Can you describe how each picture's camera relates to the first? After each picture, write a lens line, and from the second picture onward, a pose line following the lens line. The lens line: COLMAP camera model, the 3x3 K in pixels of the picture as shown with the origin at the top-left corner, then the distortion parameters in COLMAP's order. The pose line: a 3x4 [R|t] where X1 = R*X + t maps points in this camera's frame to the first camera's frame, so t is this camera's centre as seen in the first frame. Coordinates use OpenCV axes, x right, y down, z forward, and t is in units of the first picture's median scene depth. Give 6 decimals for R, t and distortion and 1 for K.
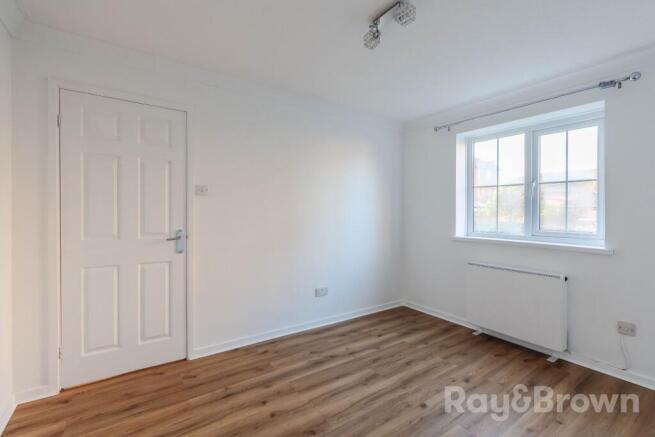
lens RADIAL K [[286.3, 0, 324.4], [0, 286.3, 213.7], [0, 0, 1]] dist [0.000250, -0.000291]
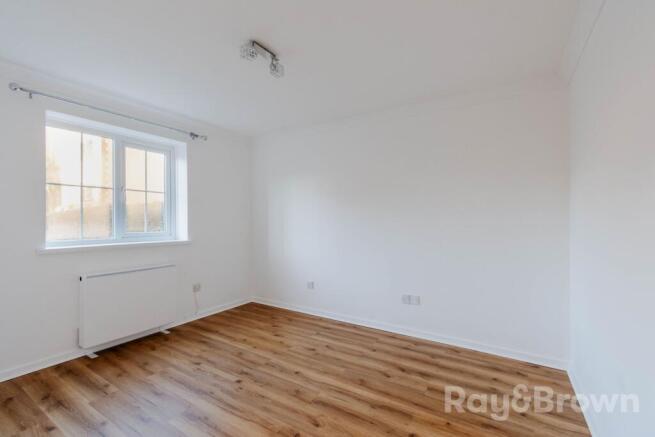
lens RADIAL K [[286.3, 0, 324.4], [0, 286.3, 213.7], [0, 0, 1]] dist [0.000250, -0.000291]
pose [[-0.376511, 0.006792, 0.926387, -0.594225], [-0.003621, 0.999955, -0.008803, -0.008246], [-0.926405, -0.006669, -0.376470, 0.753554]]
